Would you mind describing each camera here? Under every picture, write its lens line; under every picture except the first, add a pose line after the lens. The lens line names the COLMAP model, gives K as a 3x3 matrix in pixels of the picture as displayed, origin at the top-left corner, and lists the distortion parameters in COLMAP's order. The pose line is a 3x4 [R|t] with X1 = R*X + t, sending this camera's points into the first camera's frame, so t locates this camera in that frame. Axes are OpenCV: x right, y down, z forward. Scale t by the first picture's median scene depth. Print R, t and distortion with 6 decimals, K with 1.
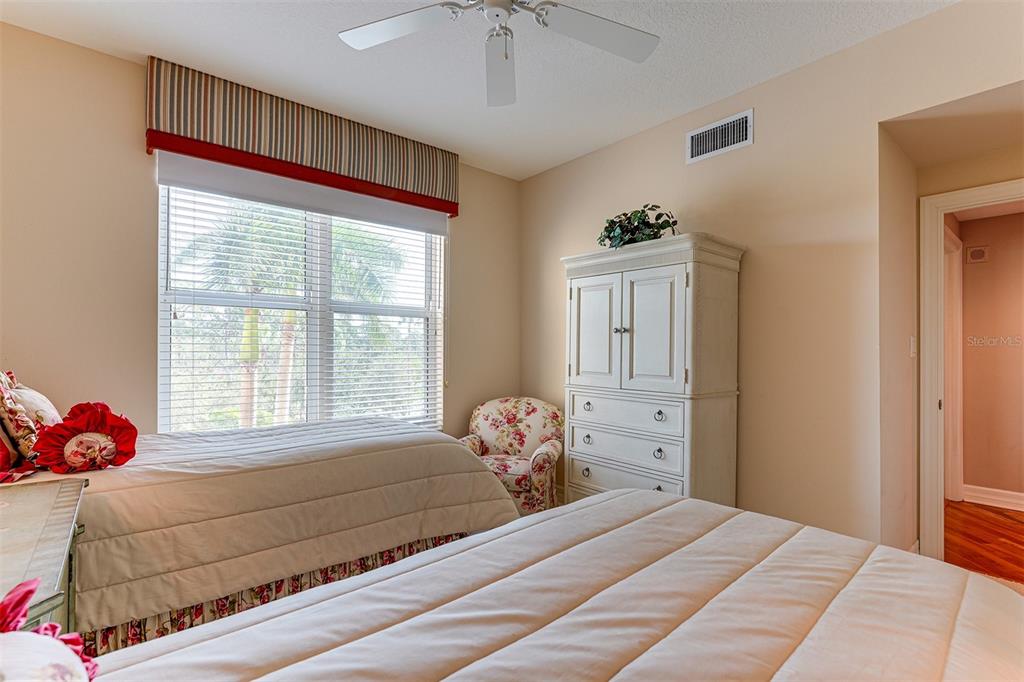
lens RADIAL K [[462.1, 0, 515.4], [0, 462.1, 347.5], [0, 0, 1]] dist [-0.022616, 0.000887]
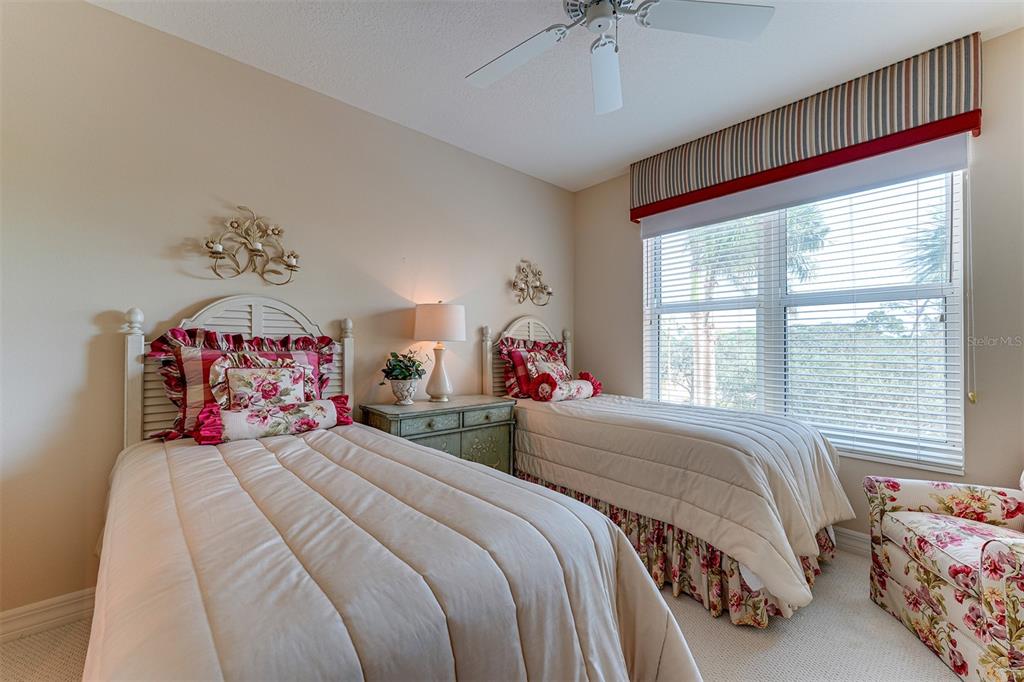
lens RADIAL K [[401.2, 0, 515.9], [0, 401.2, 339.2], [0, 0, 1]] dist [0.016159, -0.000703]
pose [[0.035500, -0.016148, -0.999239, 0.588110], [0.005087, 0.999859, -0.015978, 0.006680], [0.999357, -0.004515, 0.035577, 0.509381]]
